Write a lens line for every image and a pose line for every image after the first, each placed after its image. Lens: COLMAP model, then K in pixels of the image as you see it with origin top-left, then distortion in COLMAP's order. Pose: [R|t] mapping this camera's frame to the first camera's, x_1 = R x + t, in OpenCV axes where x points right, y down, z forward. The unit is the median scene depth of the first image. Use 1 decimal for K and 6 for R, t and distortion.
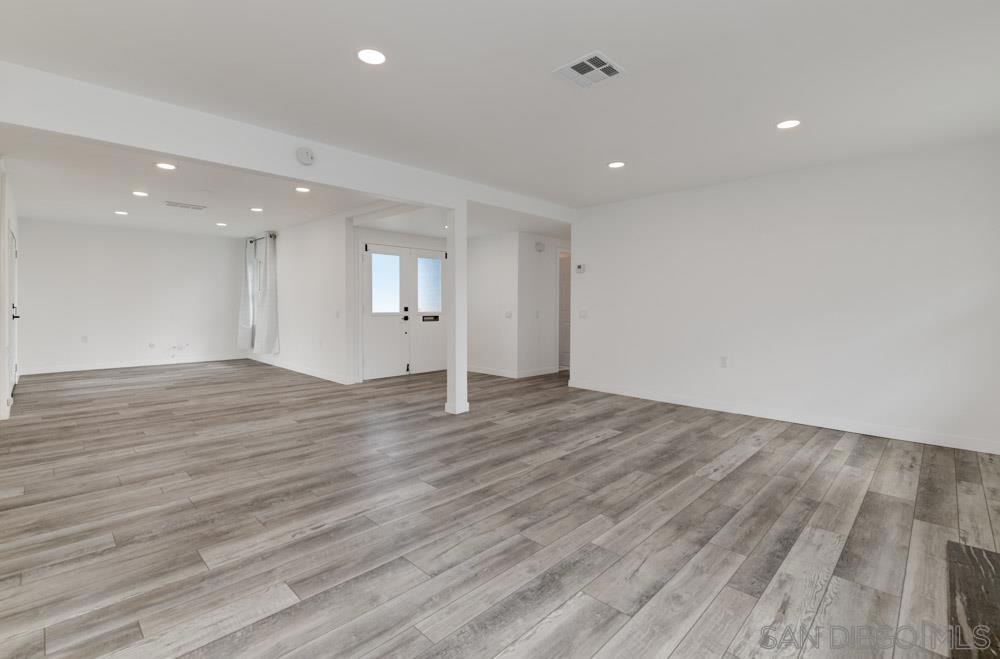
lens RADIAL K [[448.9, 0, 496.4], [0, 448.9, 320.4], [0, 0, 1]] dist [0.000379, 0.000147]
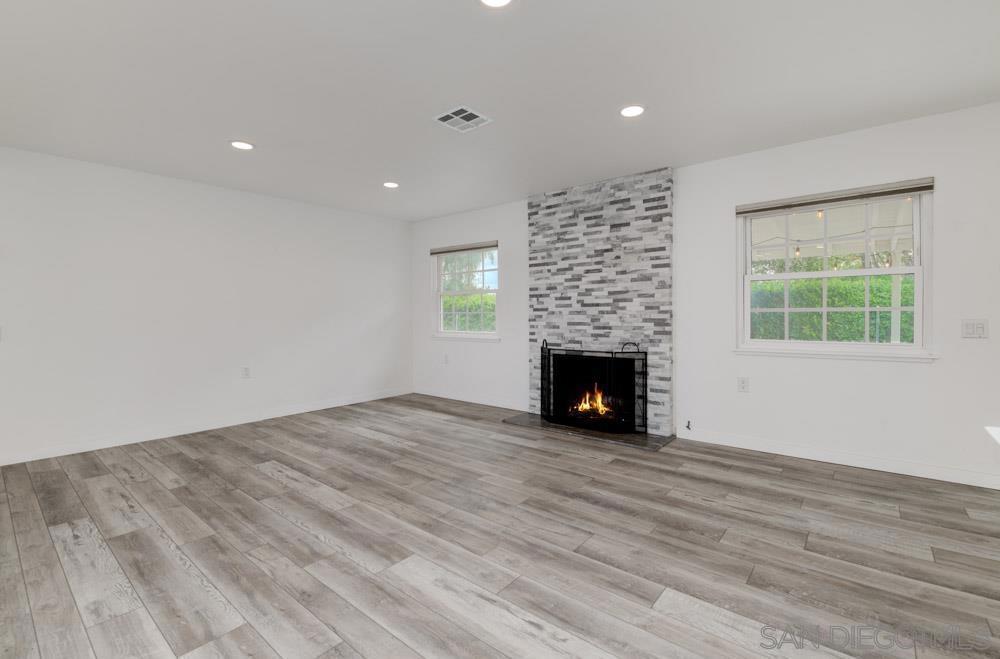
lens RADIAL K [[448.9, 0, 496.4], [0, 448.9, 320.4], [0, 0, 1]] dist [0.000379, 0.000147]
pose [[-0.079204, -0.020226, 0.996653, -0.905616], [0.046688, 0.998622, 0.023977, -0.038085], [-0.995765, 0.048430, -0.078151, 0.902838]]
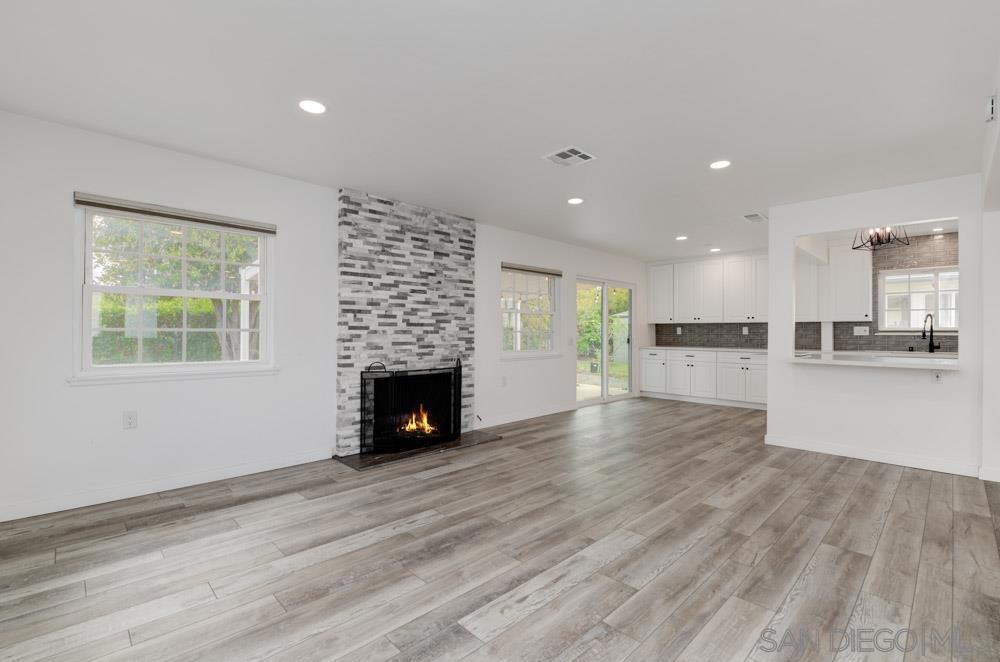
lens RADIAL K [[452.2, 0, 514.4], [0, 452.2, 328.0], [0, 0, 1]] dist [0.000488, 0.000069]
pose [[-0.999916, -0.008756, -0.009532, 0.338481], [-0.009040, 0.999504, 0.030165, -0.079533], [0.009263, 0.030249, -0.999499, 2.088348]]
